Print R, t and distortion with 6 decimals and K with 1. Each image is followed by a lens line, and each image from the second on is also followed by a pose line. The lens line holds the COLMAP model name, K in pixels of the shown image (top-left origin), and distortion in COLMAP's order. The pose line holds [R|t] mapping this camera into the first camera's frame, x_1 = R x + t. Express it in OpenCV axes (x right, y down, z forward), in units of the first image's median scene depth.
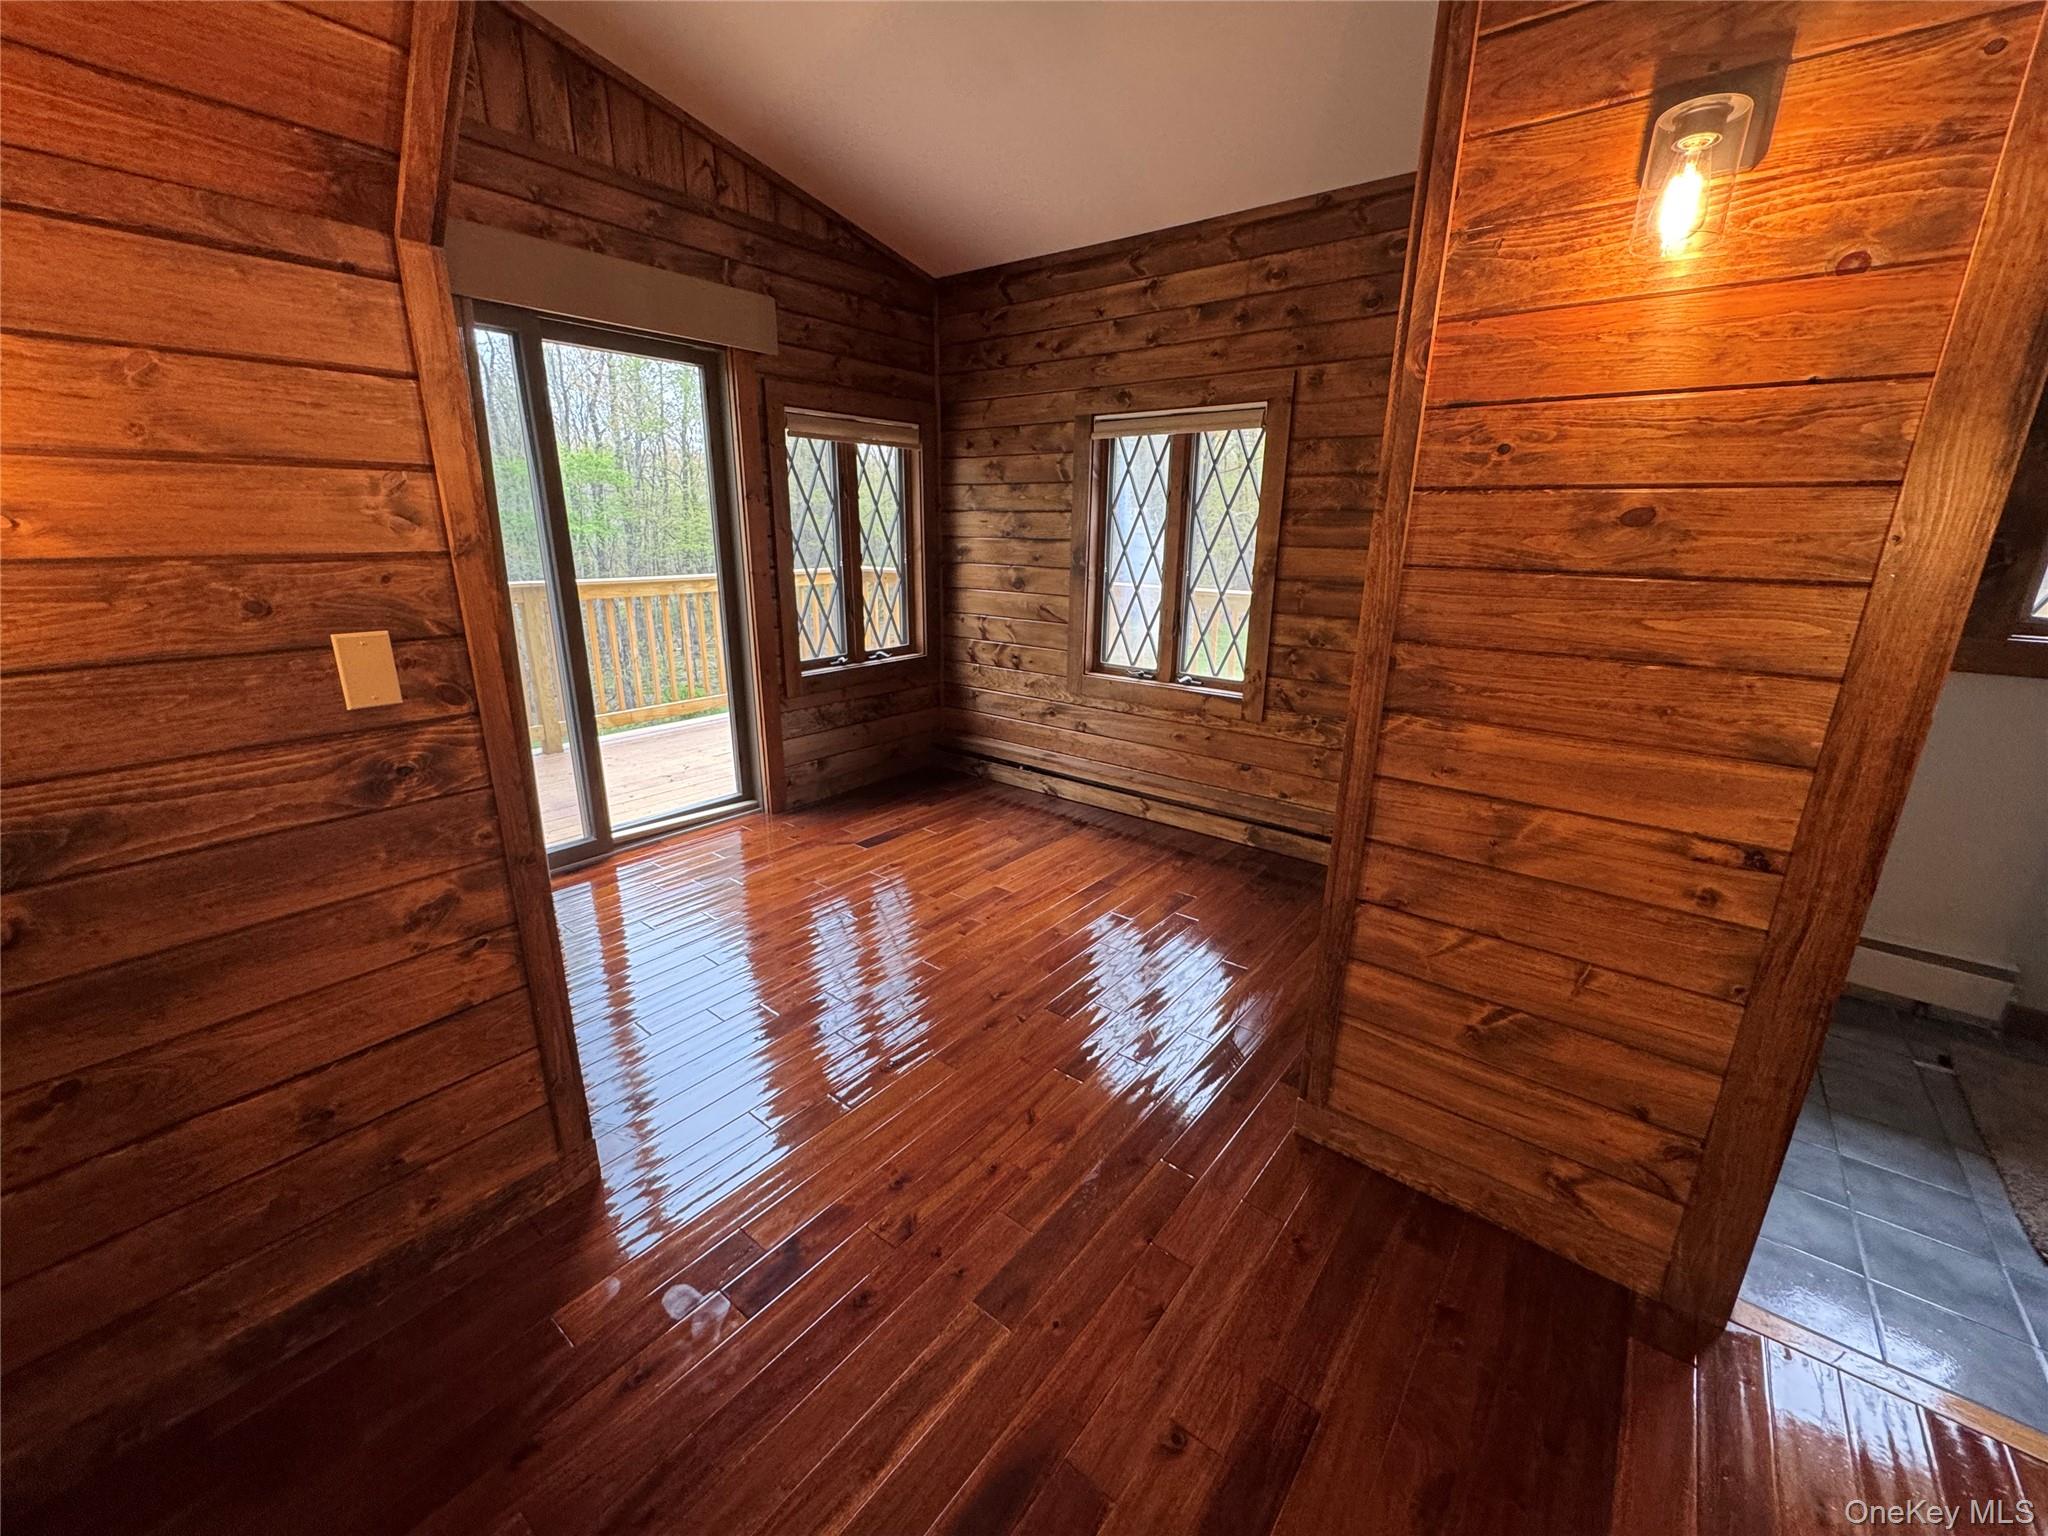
lens RADIAL K [[817.6, 0, 1019.4], [0, 817.6, 763.0], [0, 0, 1]] dist [-0.003150, 0.000098]
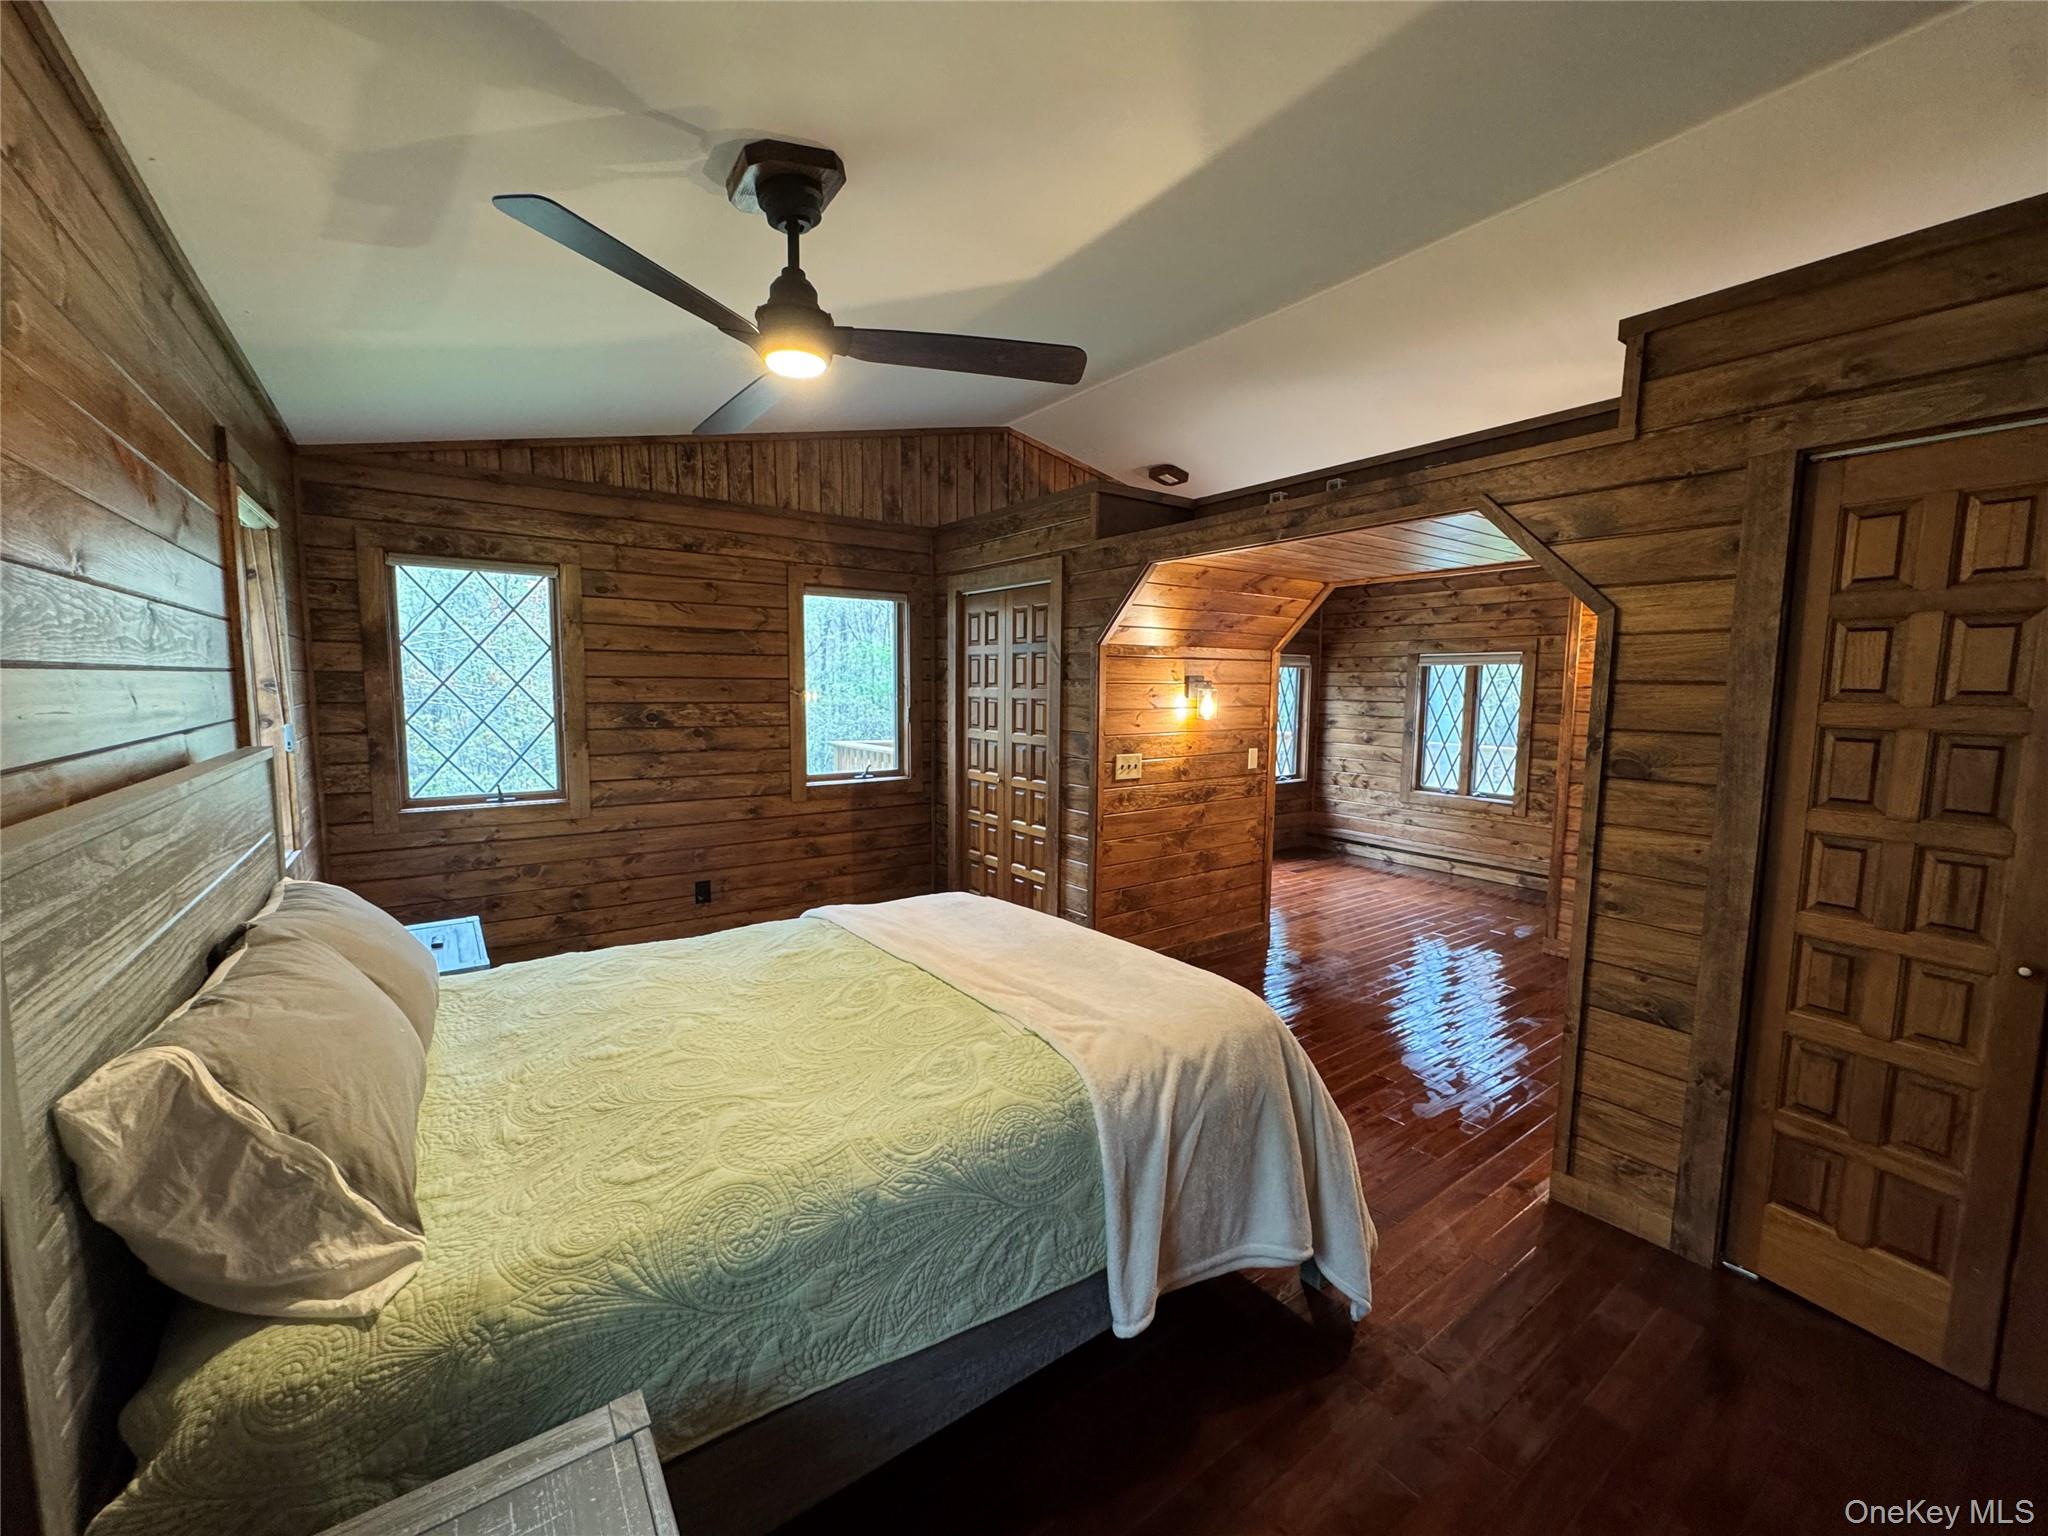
lens RADIAL K [[817.6, 0, 1018.9], [0, 817.6, 762.0], [0, 0, 1]] dist [-0.003150, 0.000098]
pose [[0.962238, 0.024964, -0.271061, -0.271421], [-0.075847, 0.980938, -0.178906, 0.219099], [0.261427, 0.192710, 0.945790, -0.943798]]
